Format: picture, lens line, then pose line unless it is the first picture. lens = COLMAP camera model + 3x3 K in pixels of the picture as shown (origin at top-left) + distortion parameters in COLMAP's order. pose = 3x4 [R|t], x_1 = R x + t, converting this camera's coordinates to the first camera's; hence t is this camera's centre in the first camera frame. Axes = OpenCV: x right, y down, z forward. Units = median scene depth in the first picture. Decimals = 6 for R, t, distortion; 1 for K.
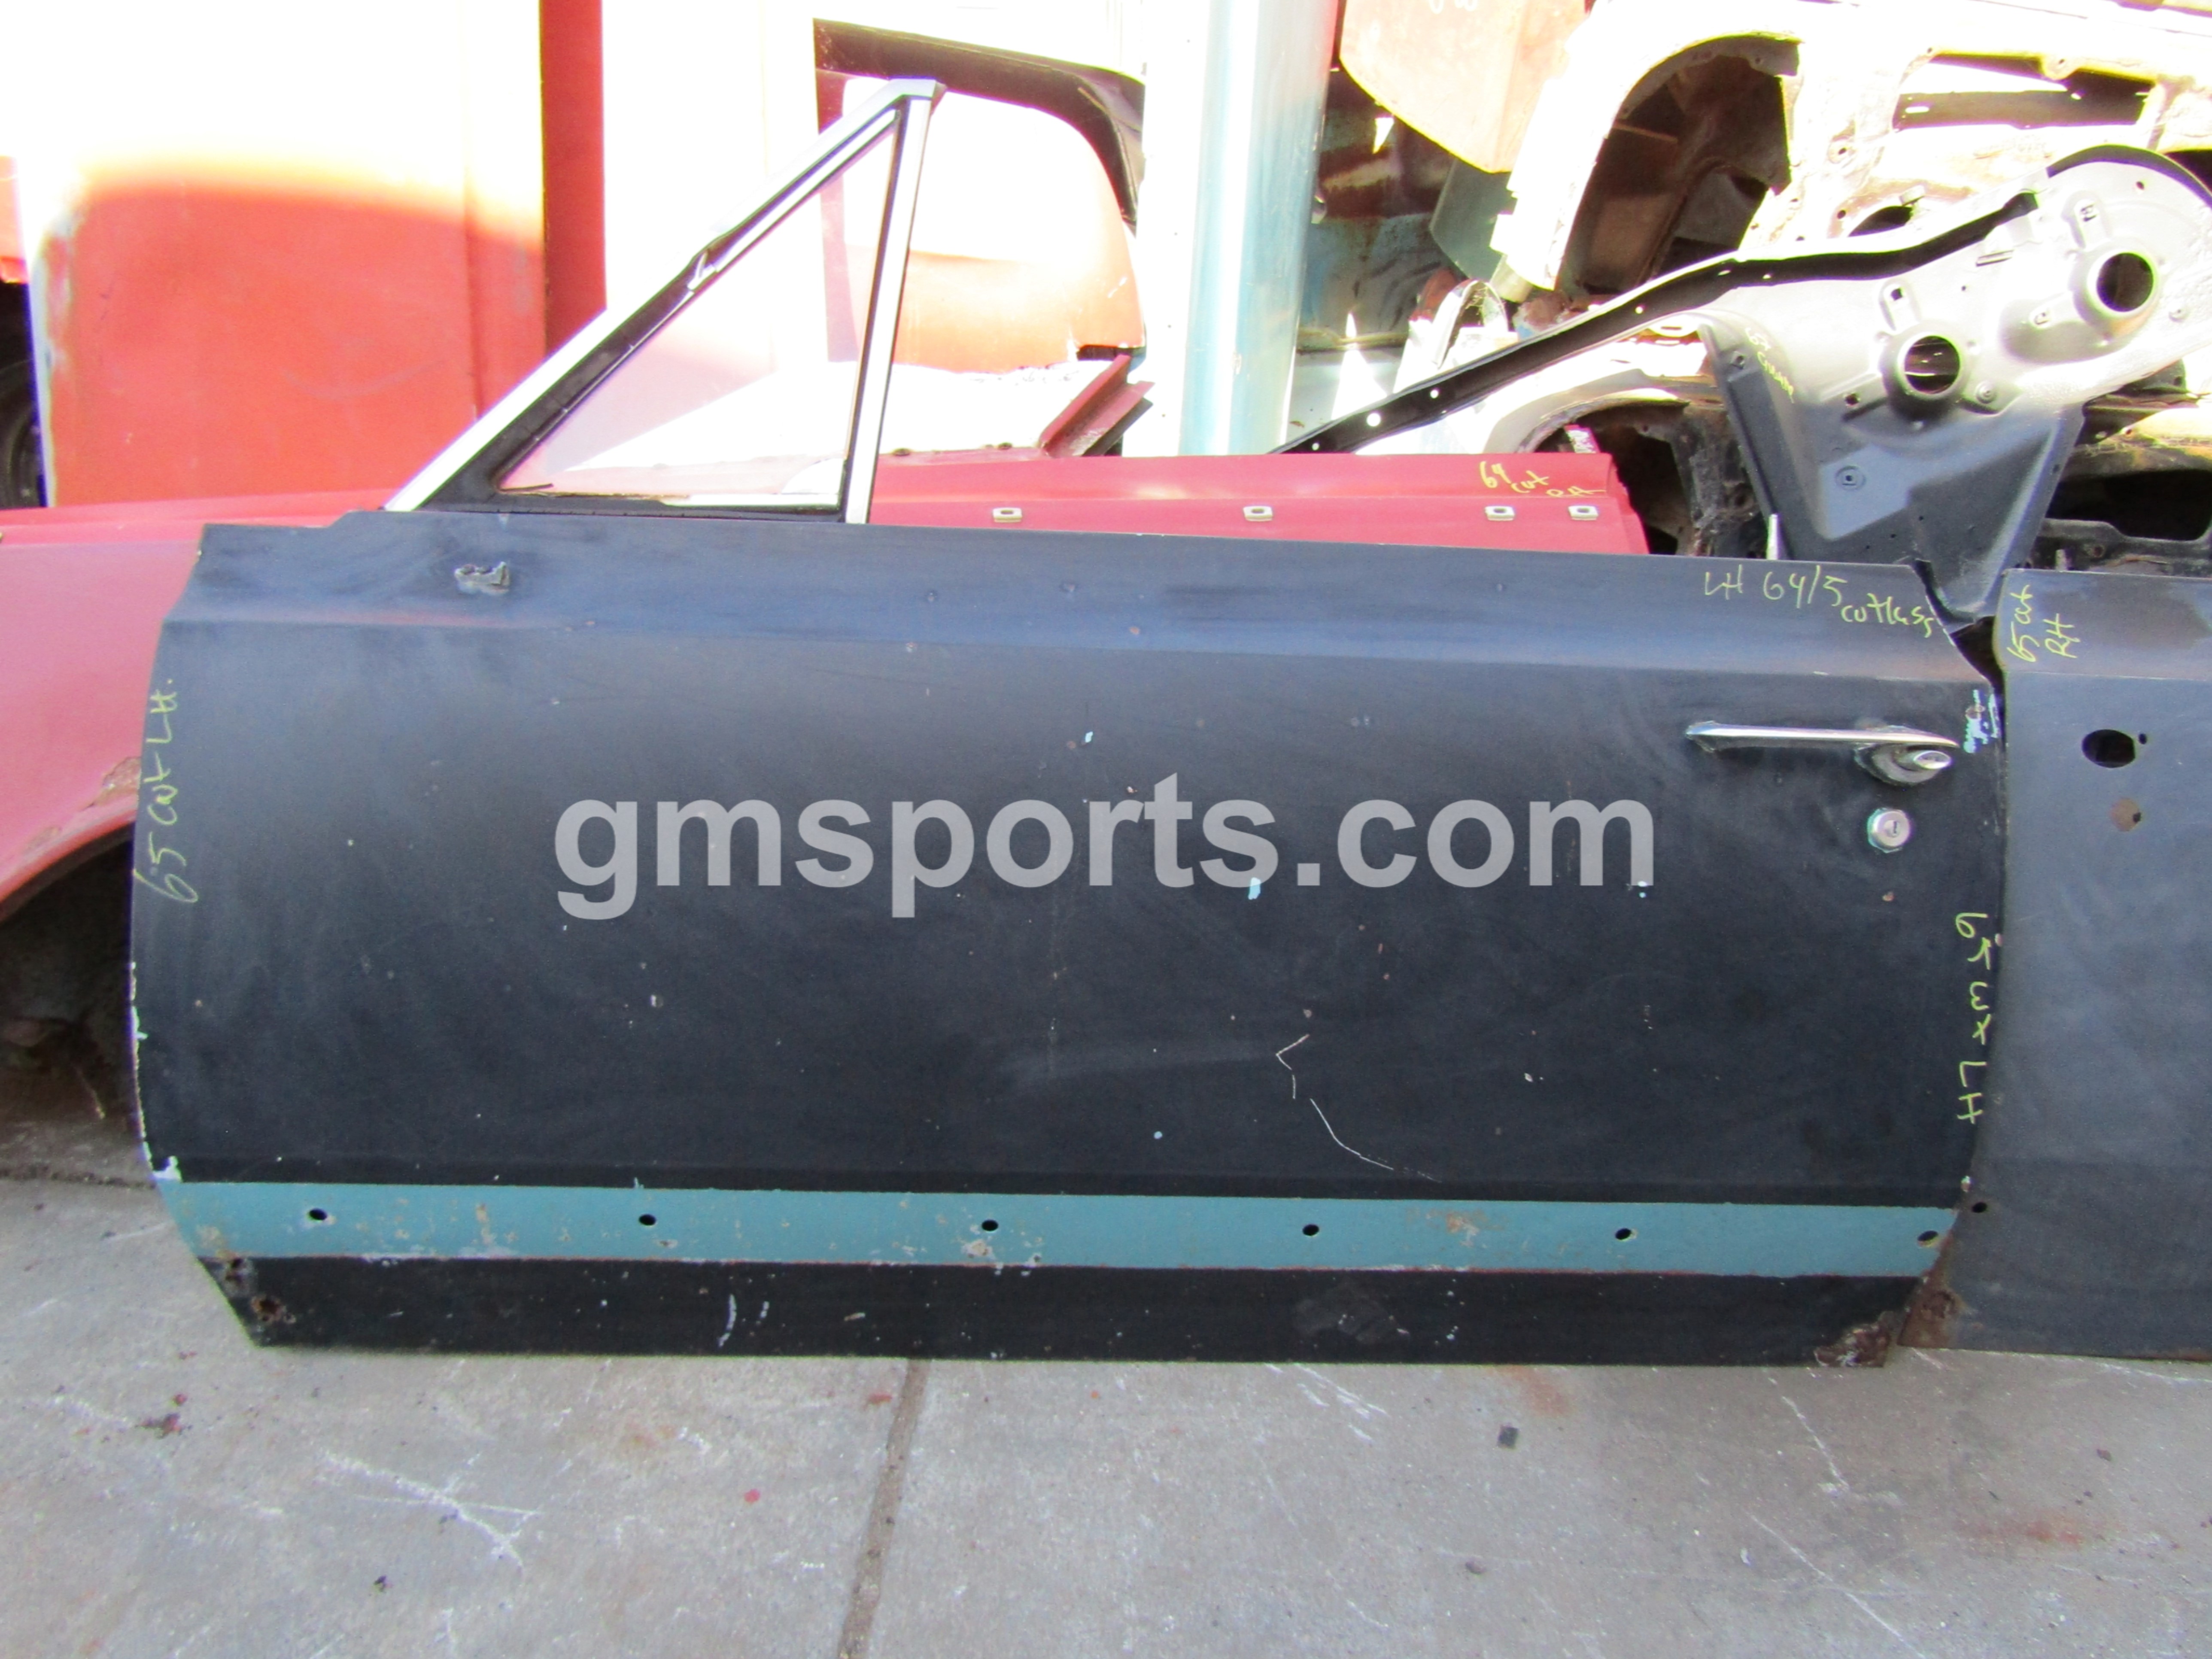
lens RADIAL K [[1583.5, 0, 1103.0], [0, 1583.5, 831.0], [0, 0, 1]] dist [0.000901, -0.003709]
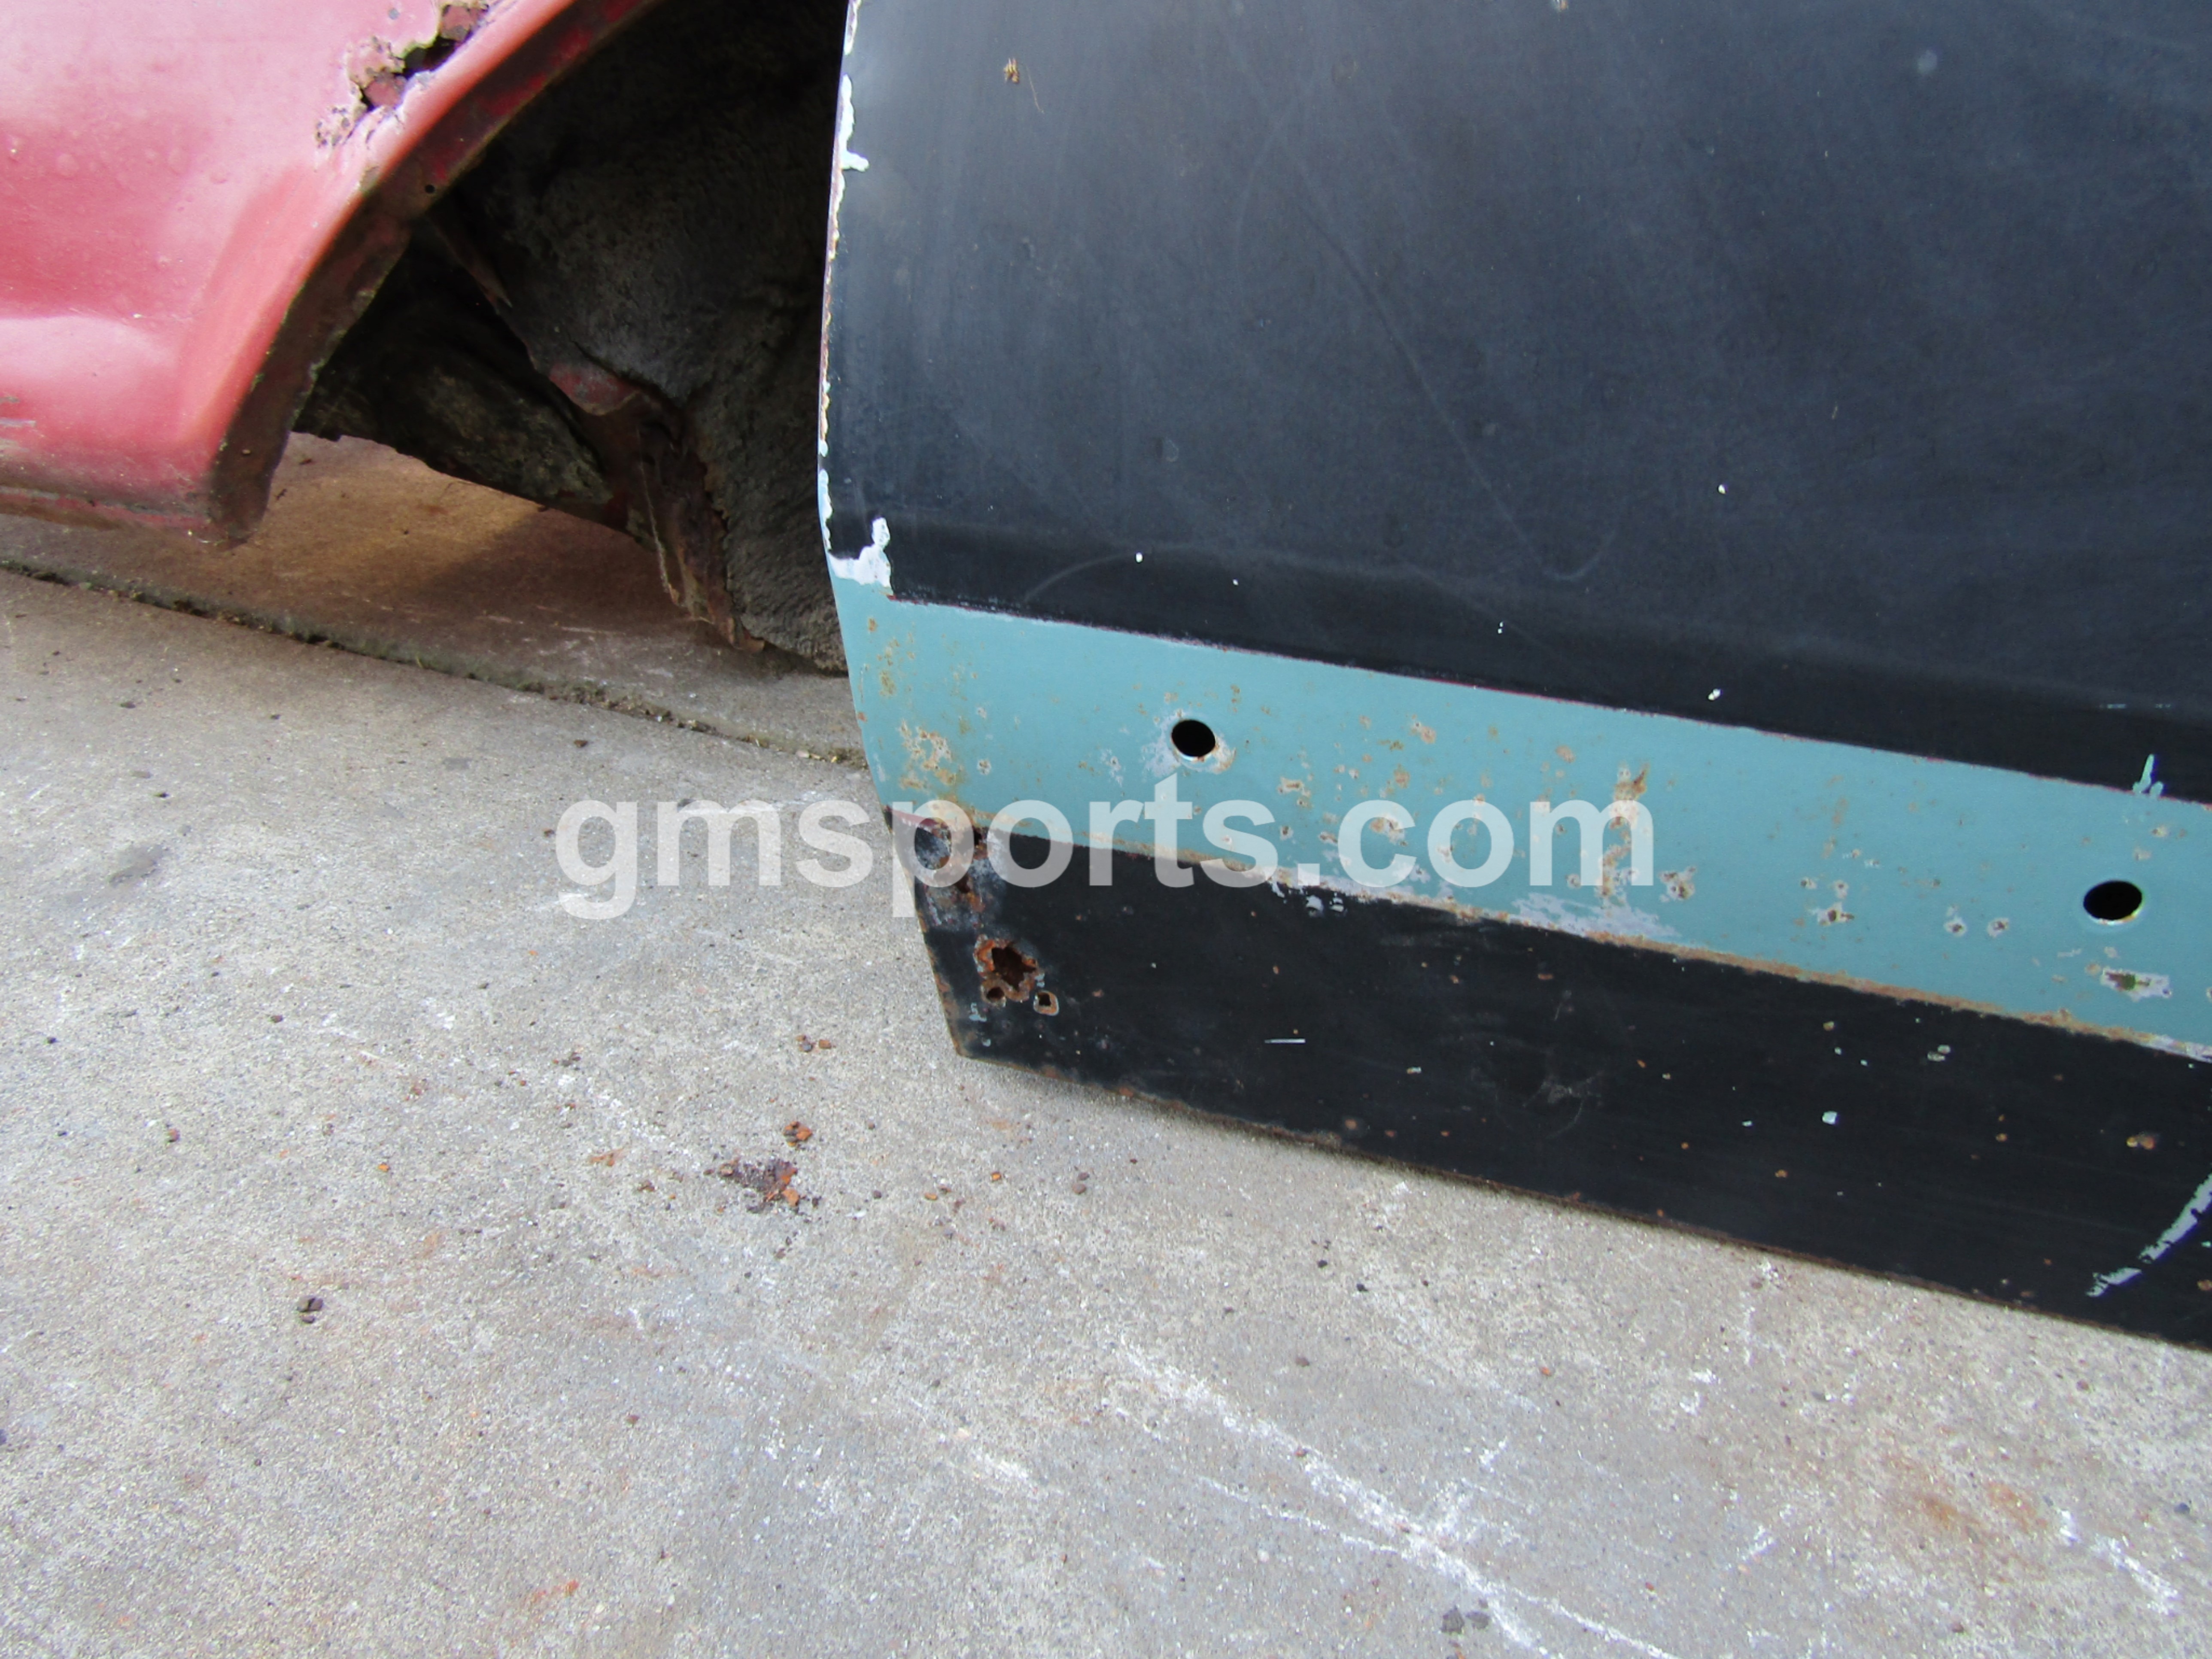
lens RADIAL K [[1583.5, 0, 1113.8], [0, 1583.5, 821.5], [0, 0, 1]] dist [0.000901, -0.003709]
pose [[0.947357, 0.153221, -0.281138, -0.387521], [-0.136254, 0.987514, 0.079061, 0.225291], [0.289742, -0.036593, 0.956405, 0.603287]]
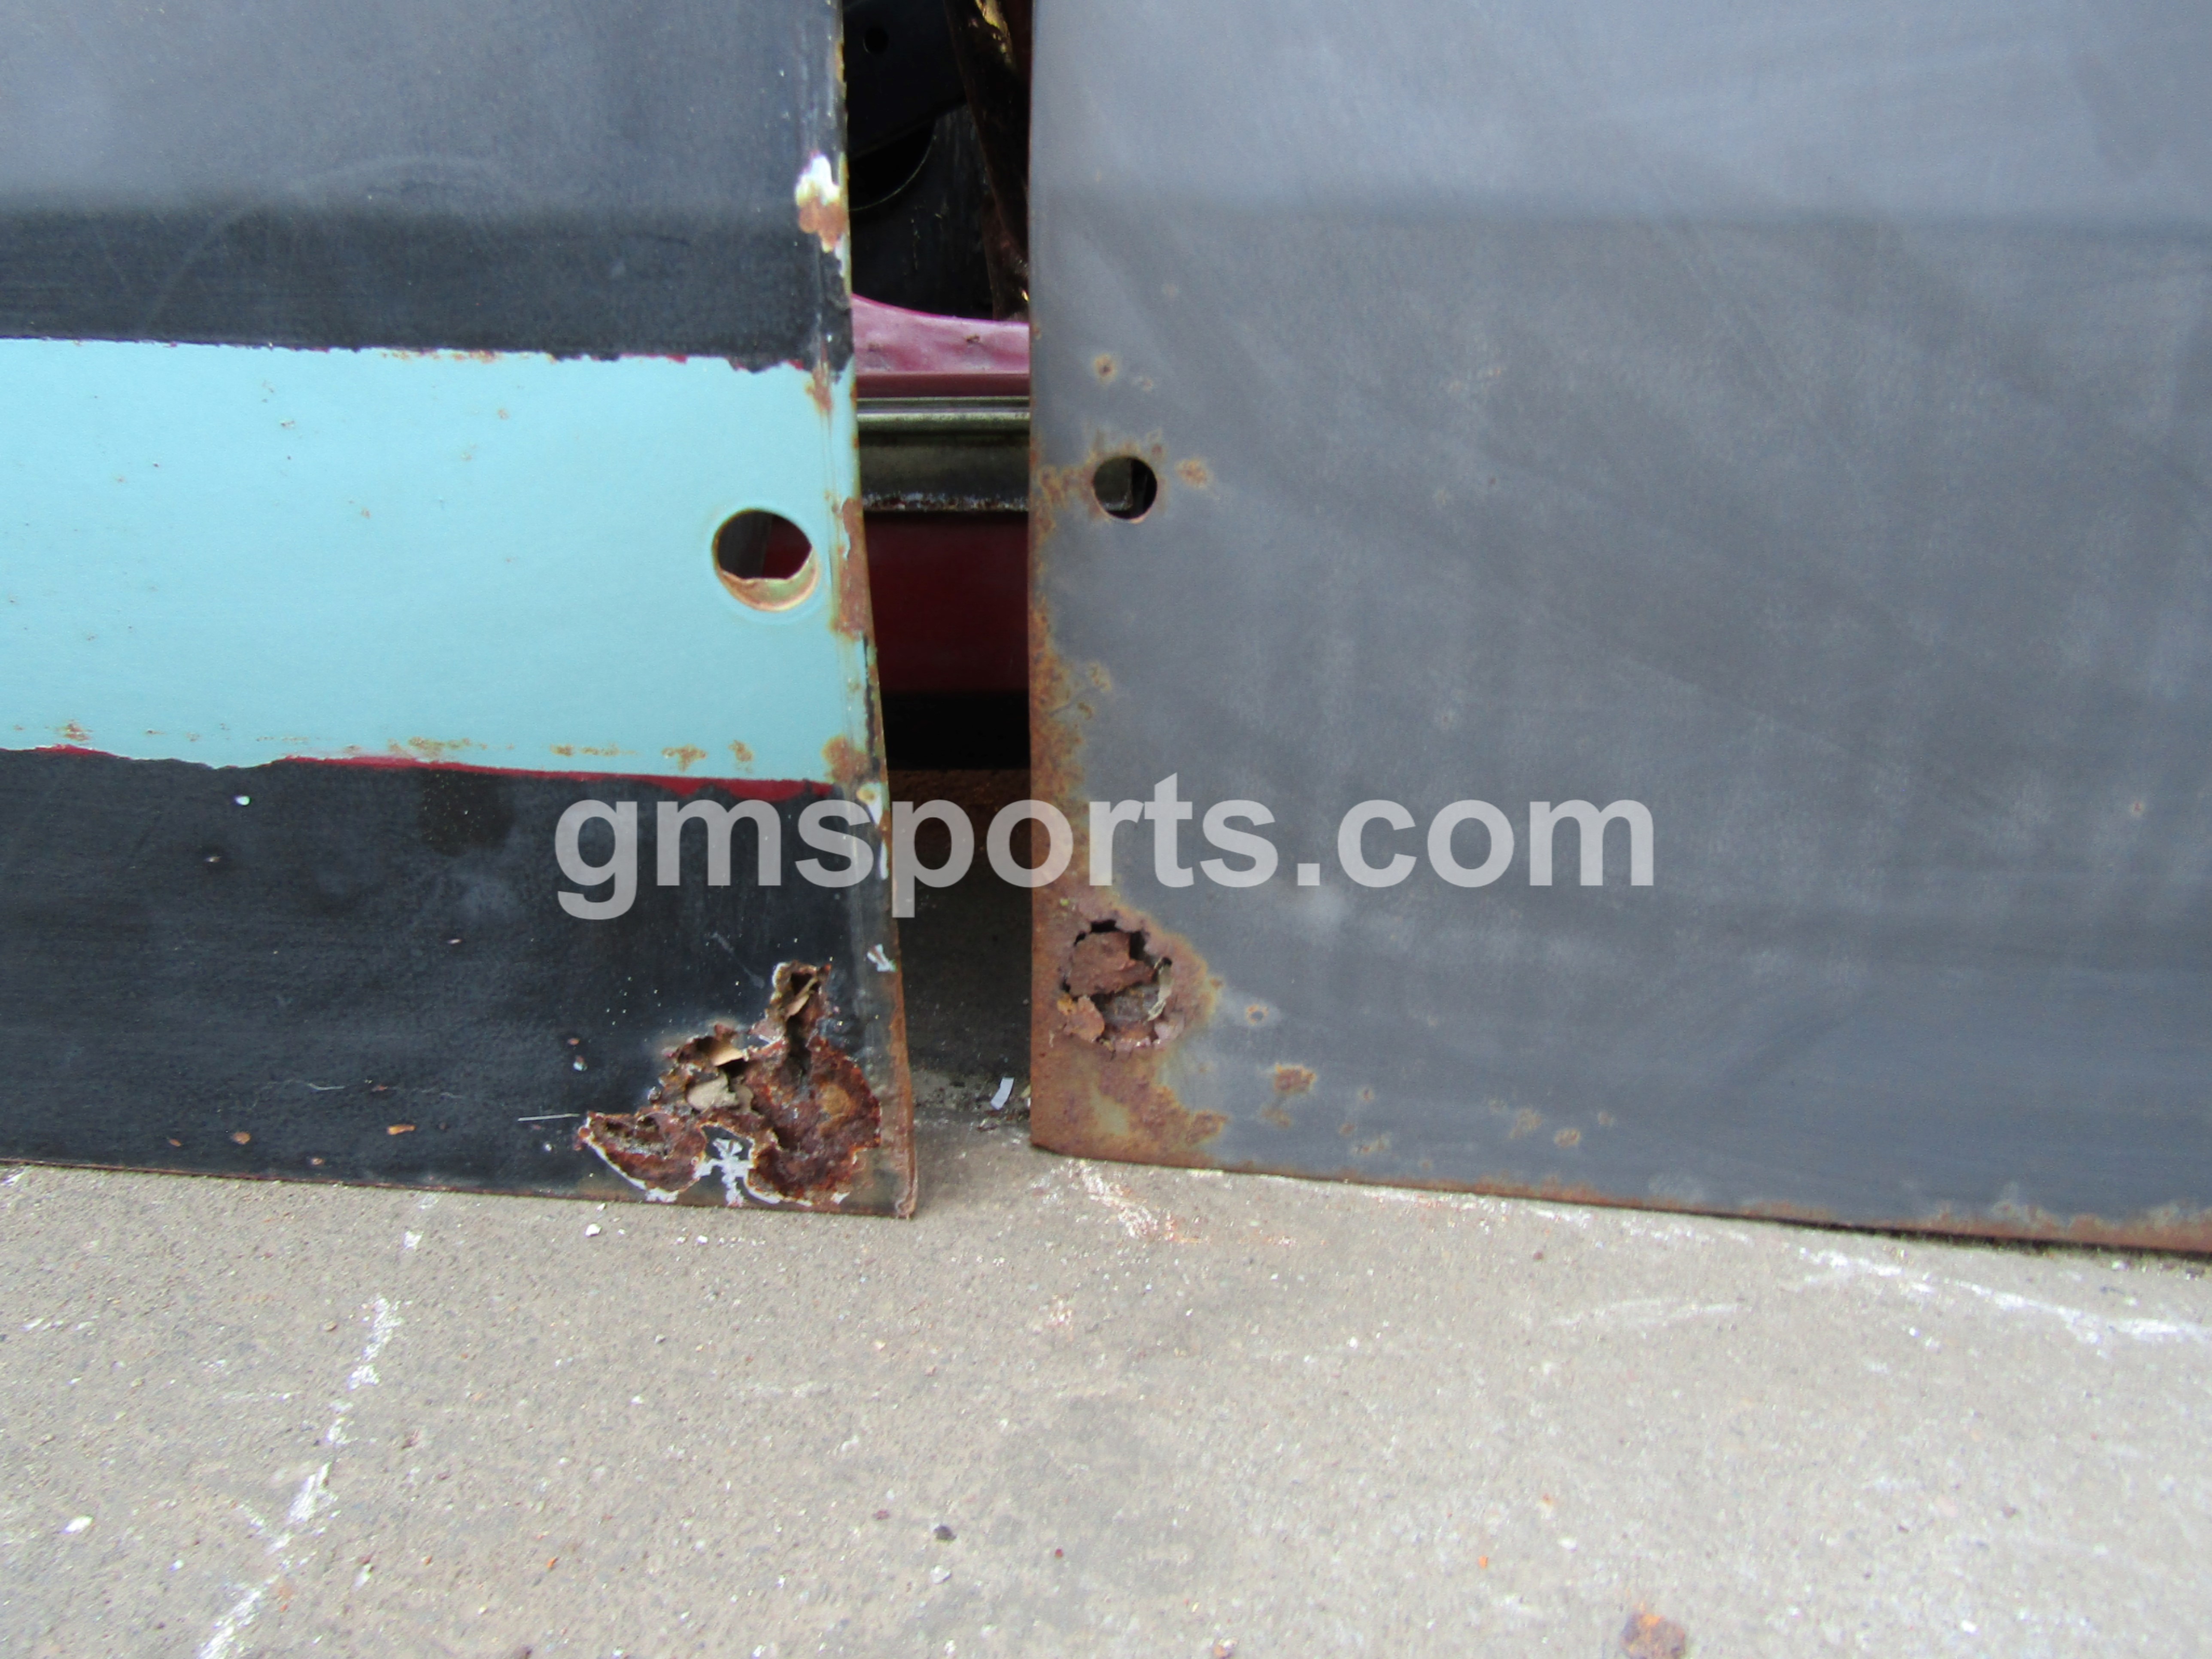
lens RADIAL K [[1583.5, 0, 1096.1], [0, 1583.5, 828.1], [0, 0, 1]] dist [0.000901, -0.003709]
pose [[0.992659, 0.014067, -0.120128, 0.610218], [-0.014102, 0.999900, 0.000557, 0.302532], [0.120124, 0.001141, 0.992758, 0.822794]]
